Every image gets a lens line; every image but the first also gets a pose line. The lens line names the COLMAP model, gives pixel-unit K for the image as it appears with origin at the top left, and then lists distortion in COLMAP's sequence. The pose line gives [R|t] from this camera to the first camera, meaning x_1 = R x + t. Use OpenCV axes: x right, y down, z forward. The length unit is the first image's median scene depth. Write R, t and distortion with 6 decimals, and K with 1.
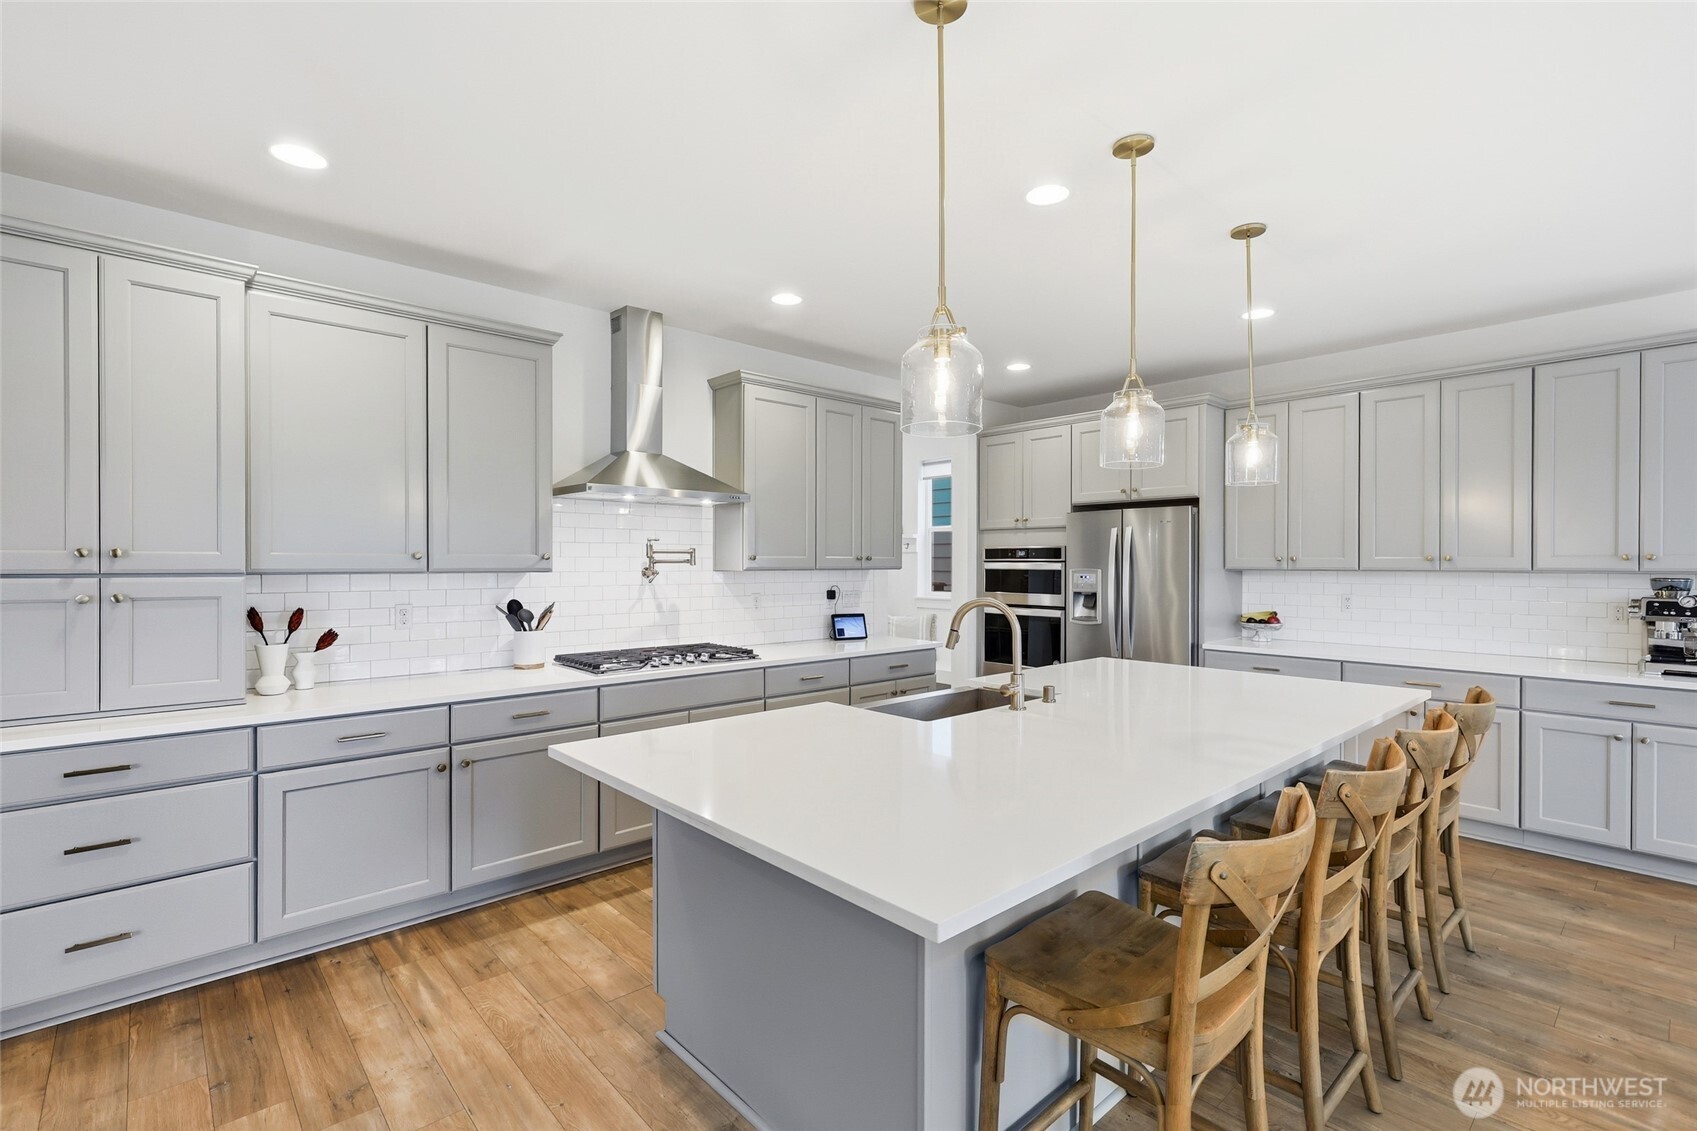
lens RADIAL K [[774.2, 0, 849.1], [0, 774.2, 569.3], [0, 0, 1]] dist [0.002423, 0.002349]
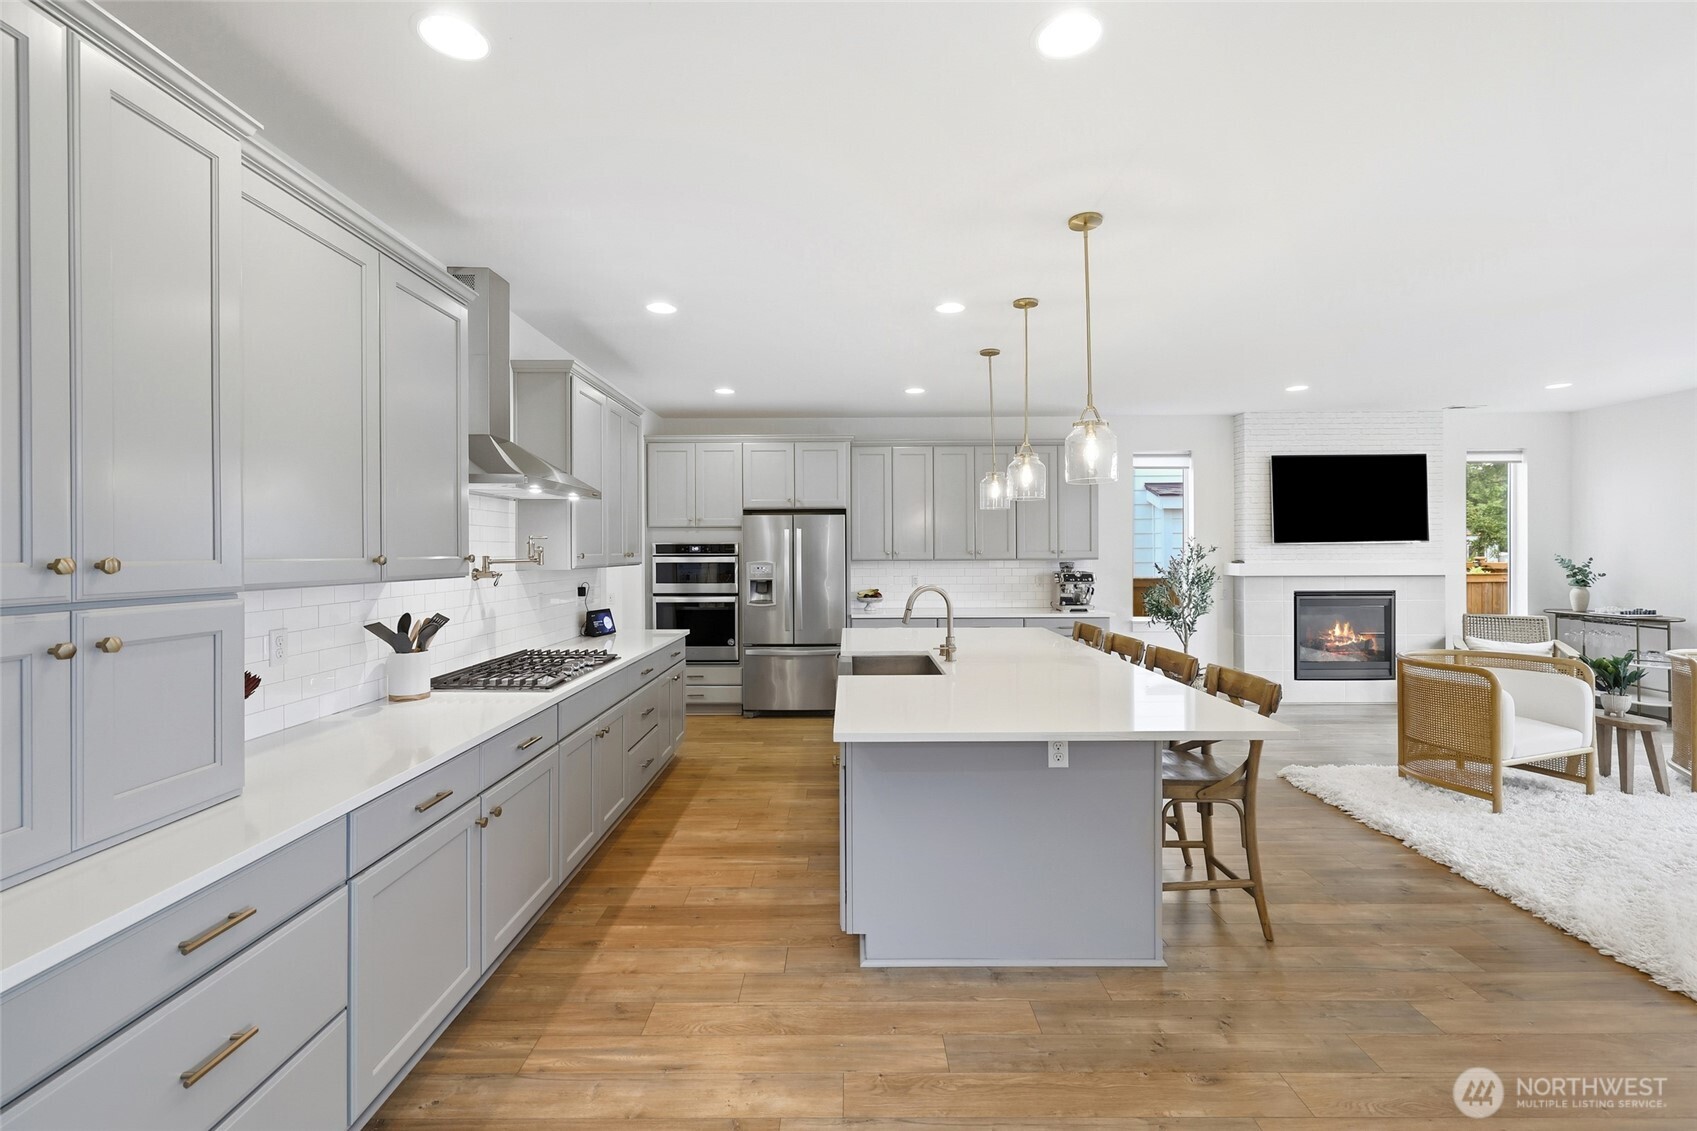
lens RADIAL K [[725.6, 0, 849.1], [0, 725.6, 554.9], [0, 0, 1]] dist [-0.000907, 0.001531]
pose [[0.673328, -0.008438, 0.739296, -0.667062], [0.011277, 0.999936, 0.001142, -0.015714], [-0.739258, 0.007568, 0.673379, 0.166451]]
